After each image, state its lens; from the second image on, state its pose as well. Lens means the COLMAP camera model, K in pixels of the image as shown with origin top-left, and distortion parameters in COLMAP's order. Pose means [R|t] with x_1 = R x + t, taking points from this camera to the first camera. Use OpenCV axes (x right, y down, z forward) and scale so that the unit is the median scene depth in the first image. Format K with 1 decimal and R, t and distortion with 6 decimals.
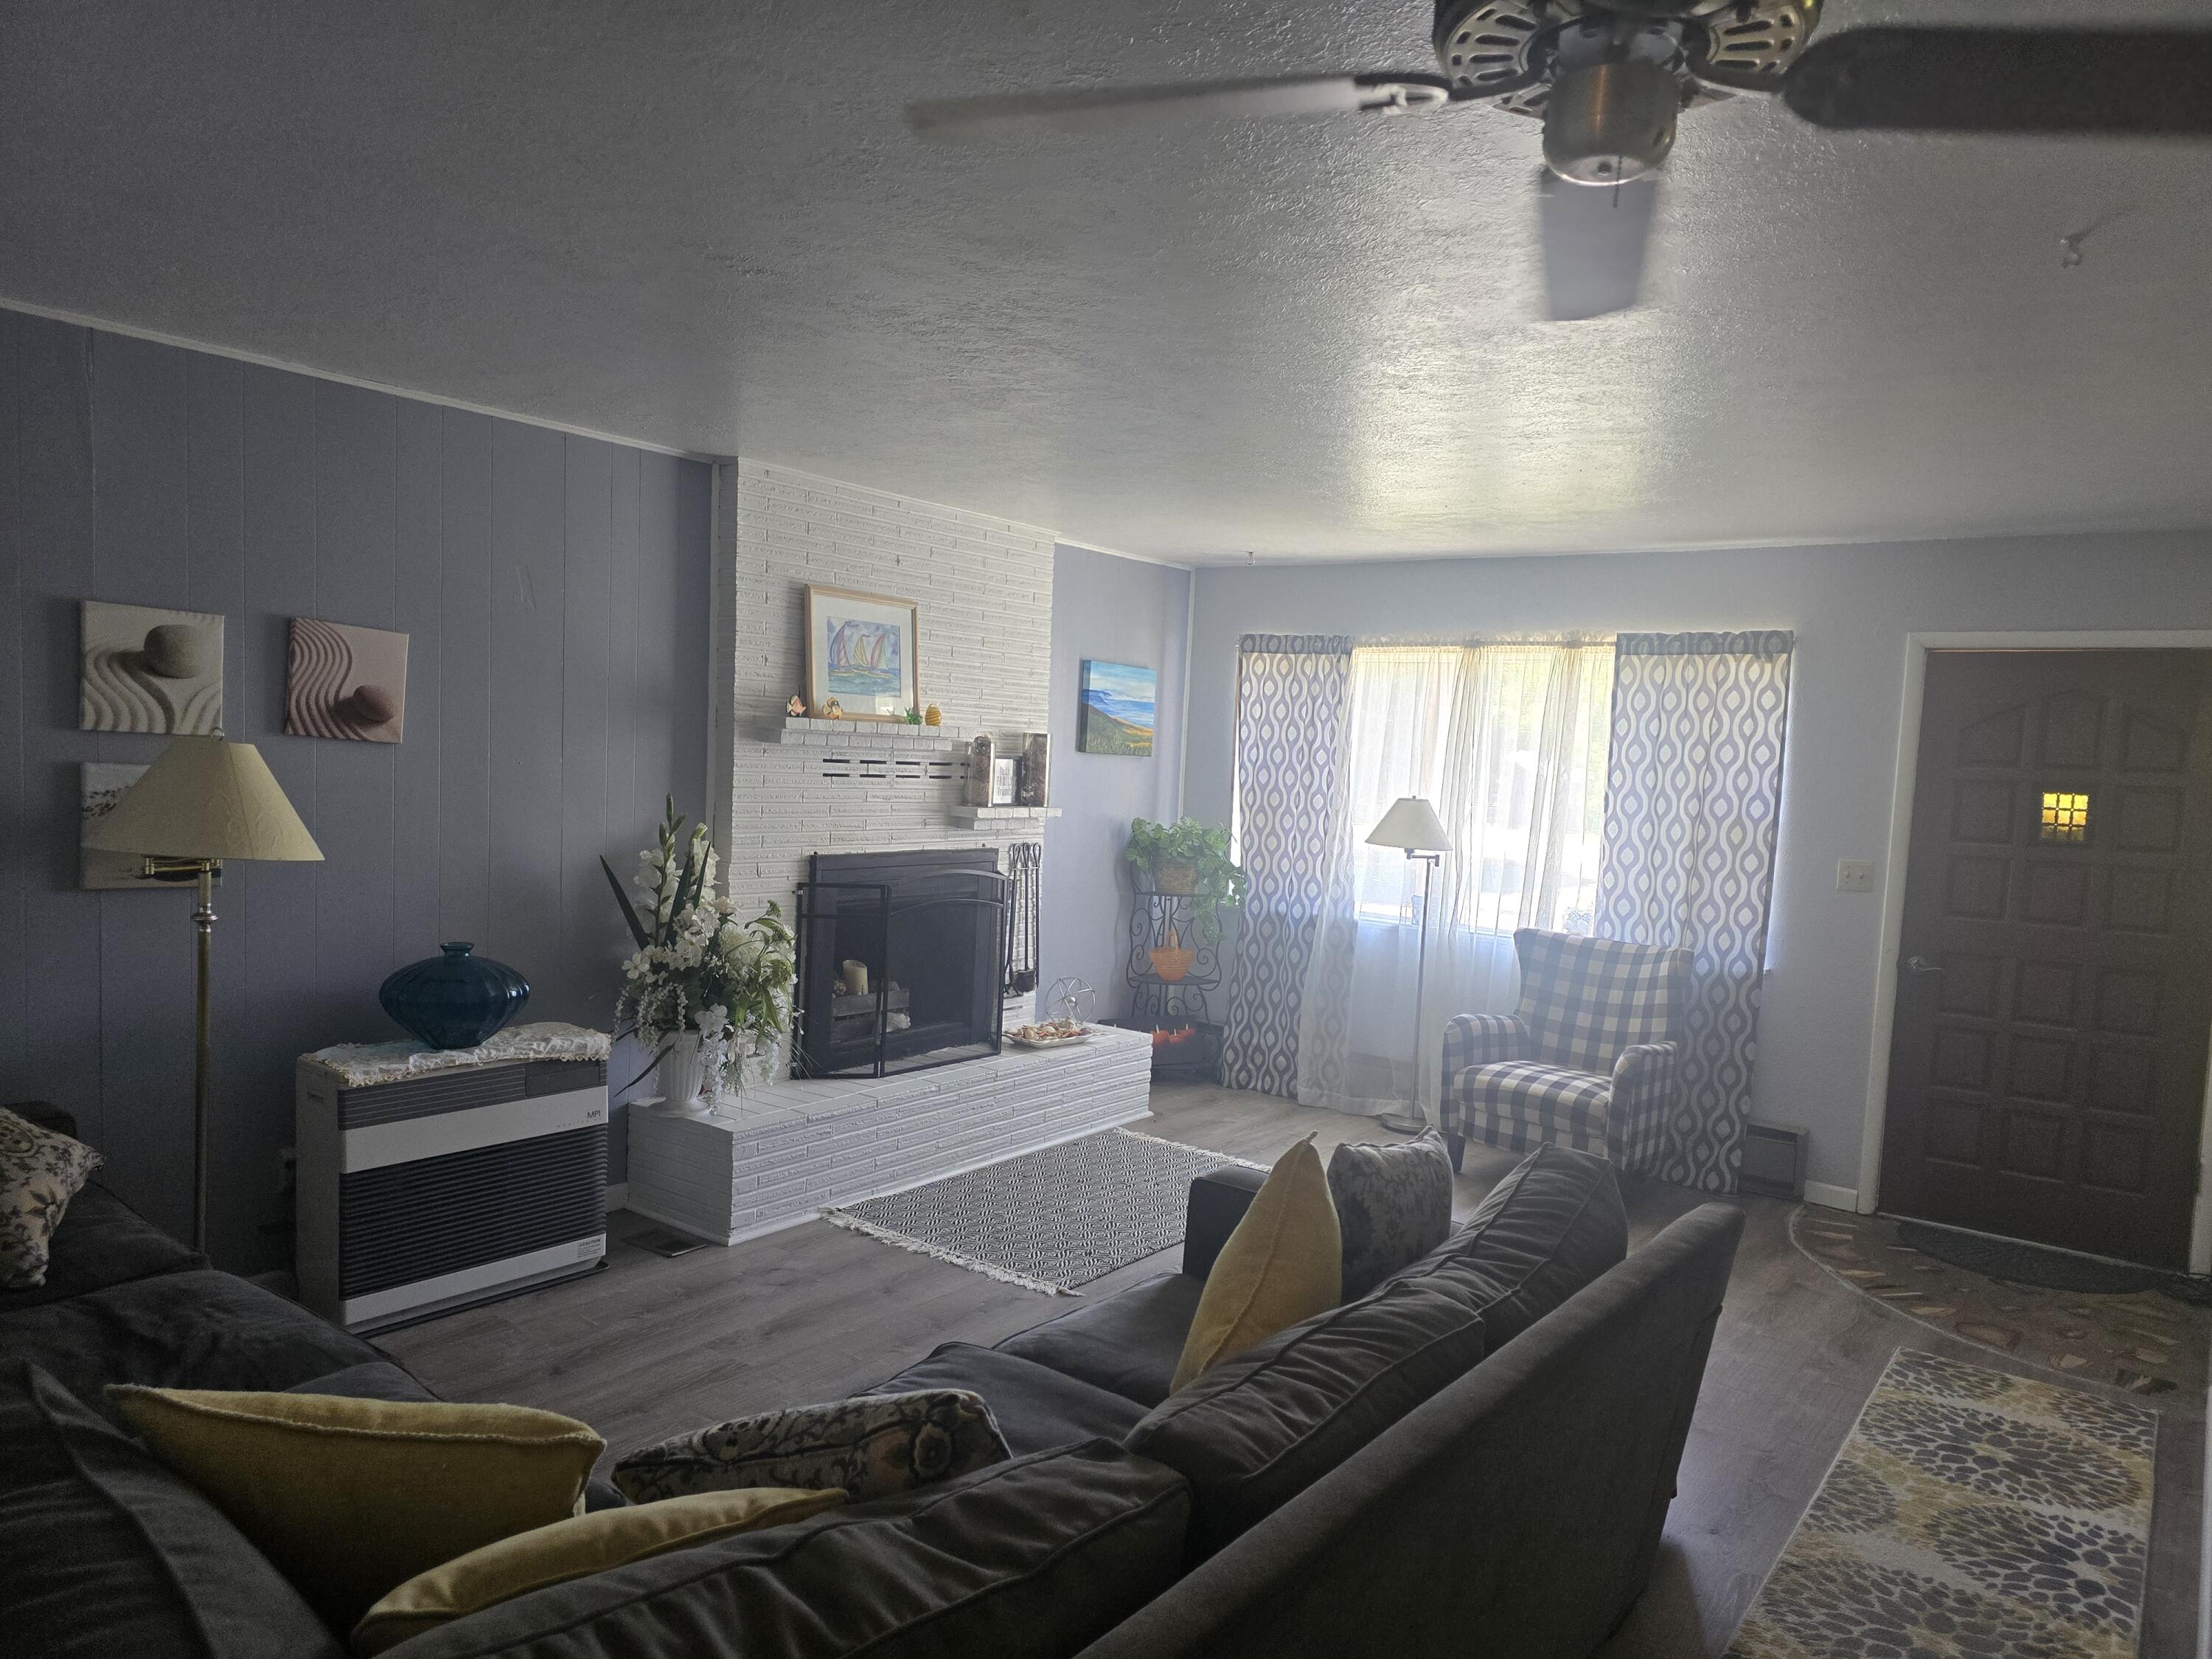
lens RADIAL K [[1507.6, 0, 1107.8], [0, 1507.6, 845.7], [0, 0, 1]] dist [0.000463, -0.004177]
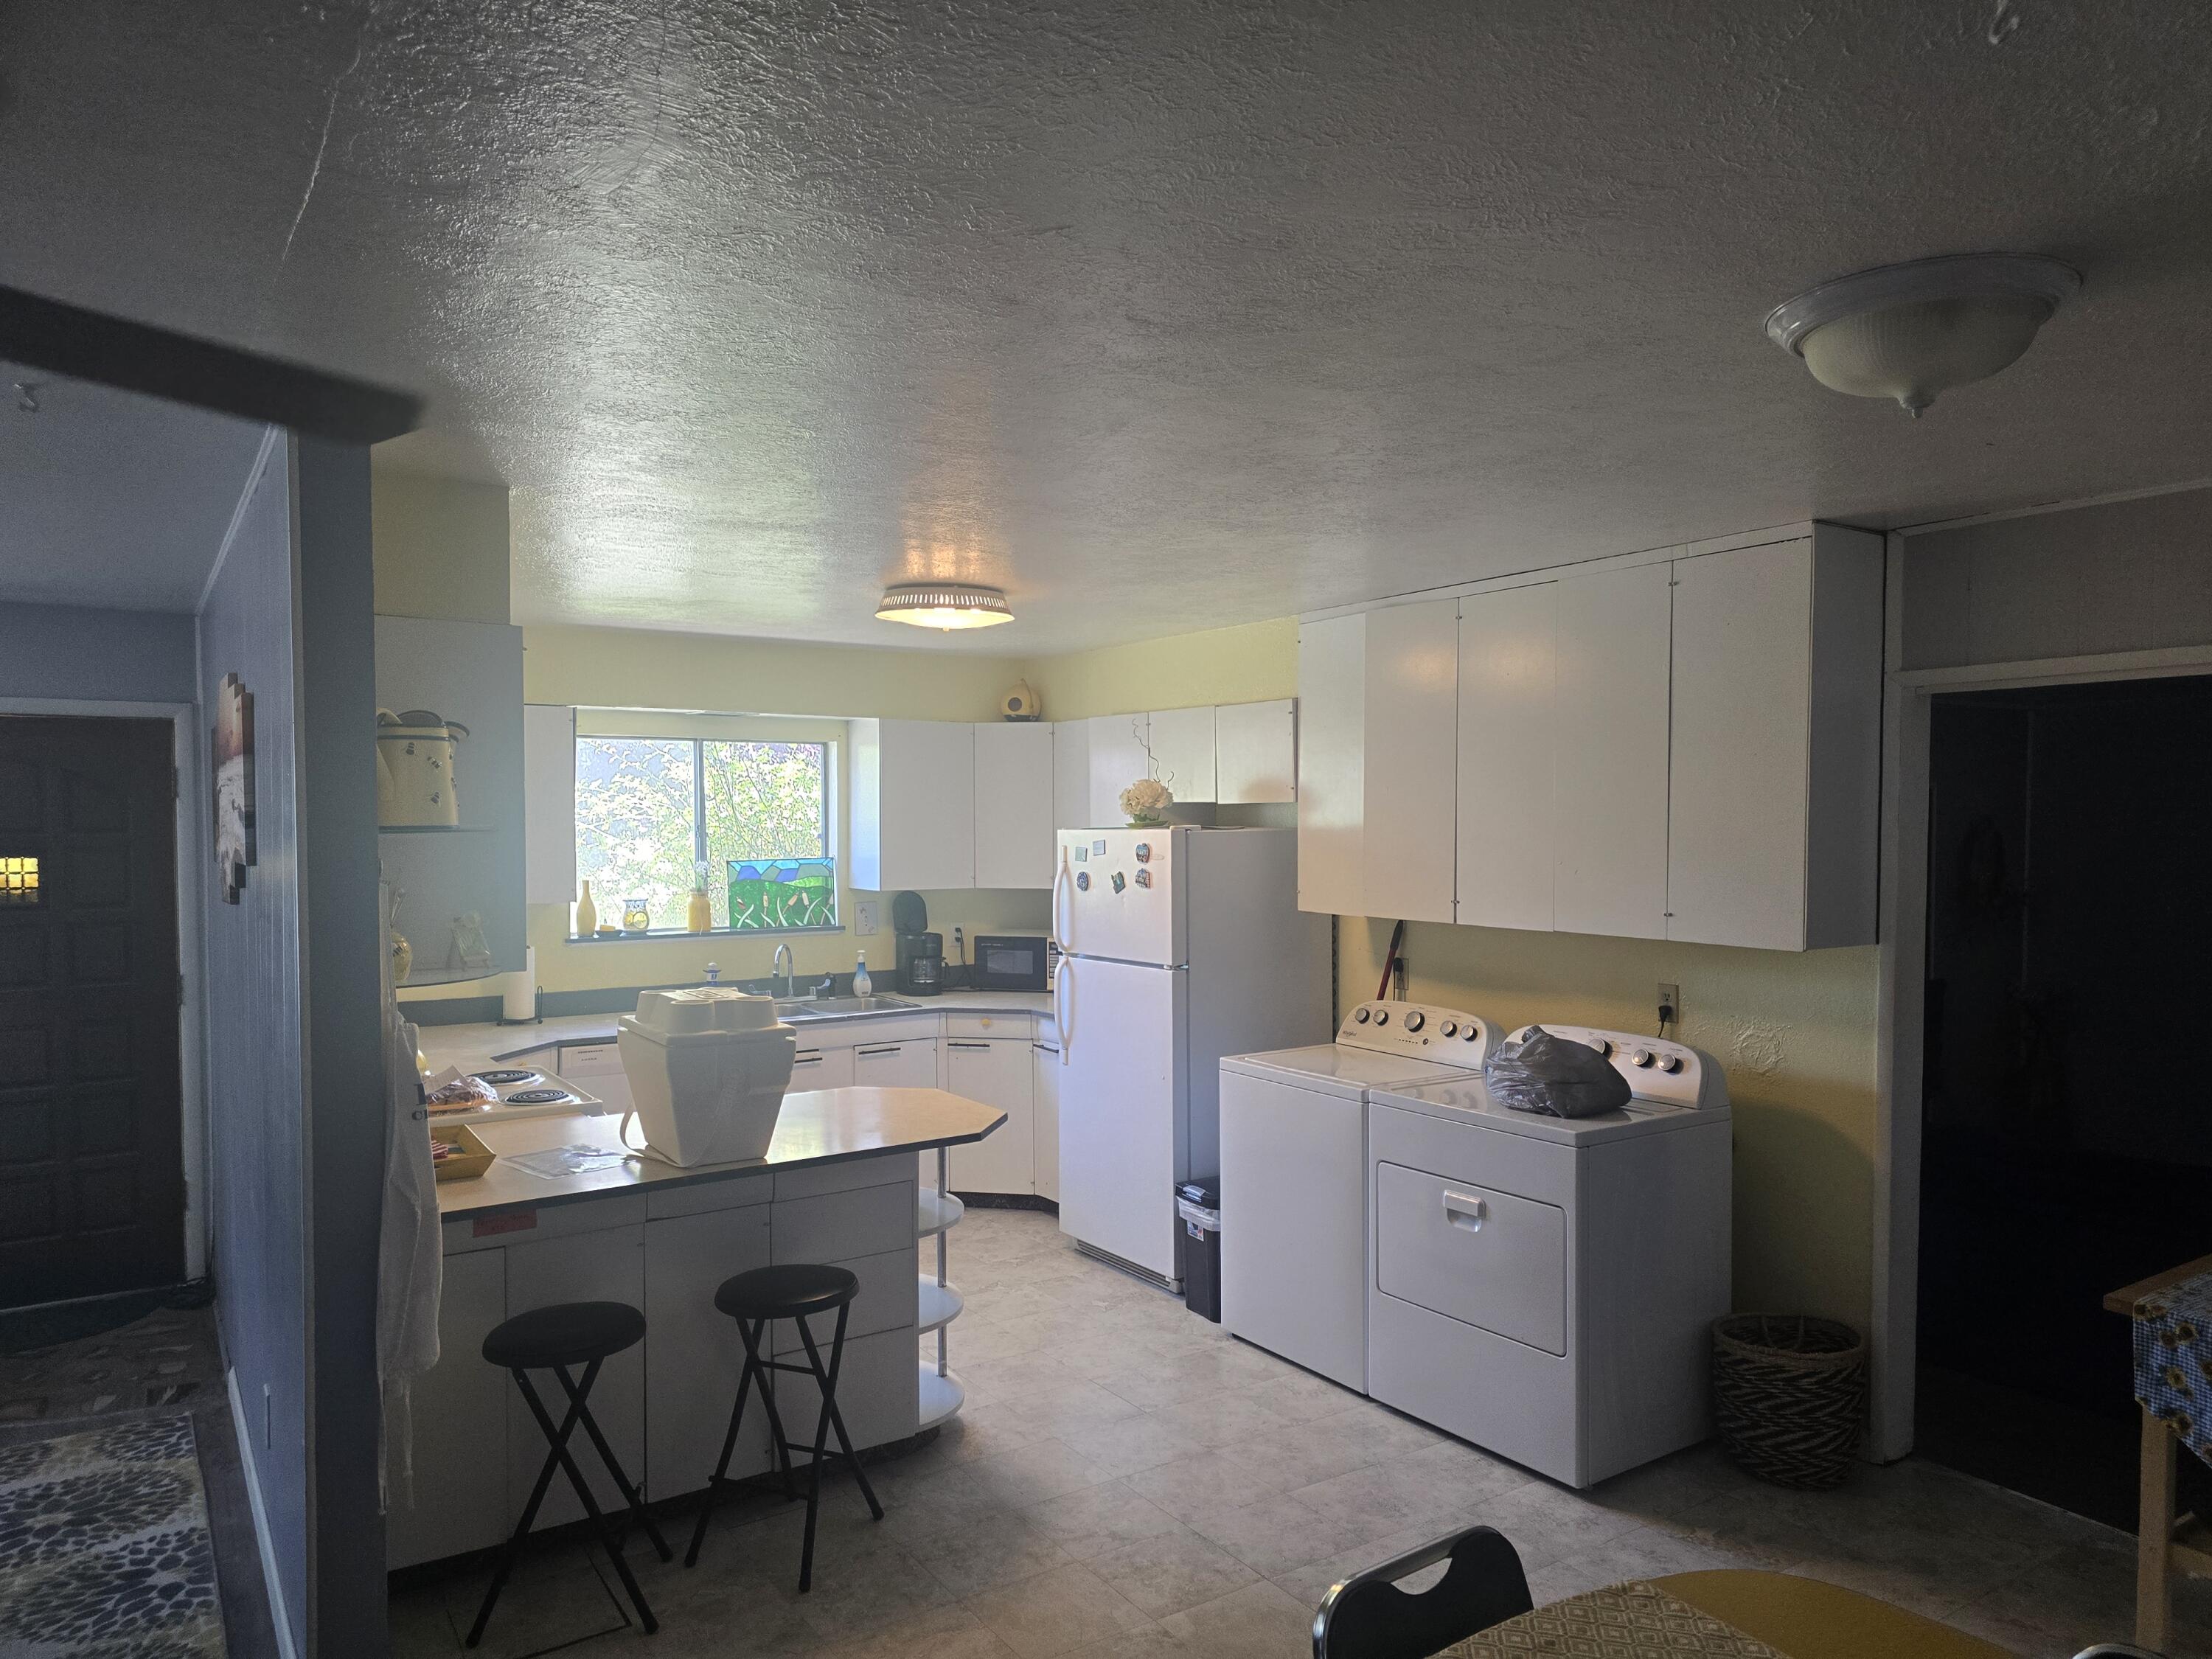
lens RADIAL K [[1507.6, 0, 1106.0], [0, 1507.6, 840.6], [0, 0, 1]] dist [0.000463, -0.004177]
pose [[0.342879, -0.071599, 0.936647, -0.097725], [0.091425, 0.994901, 0.042584, -0.036286], [-0.934920, 0.071032, 0.347677, -0.061985]]
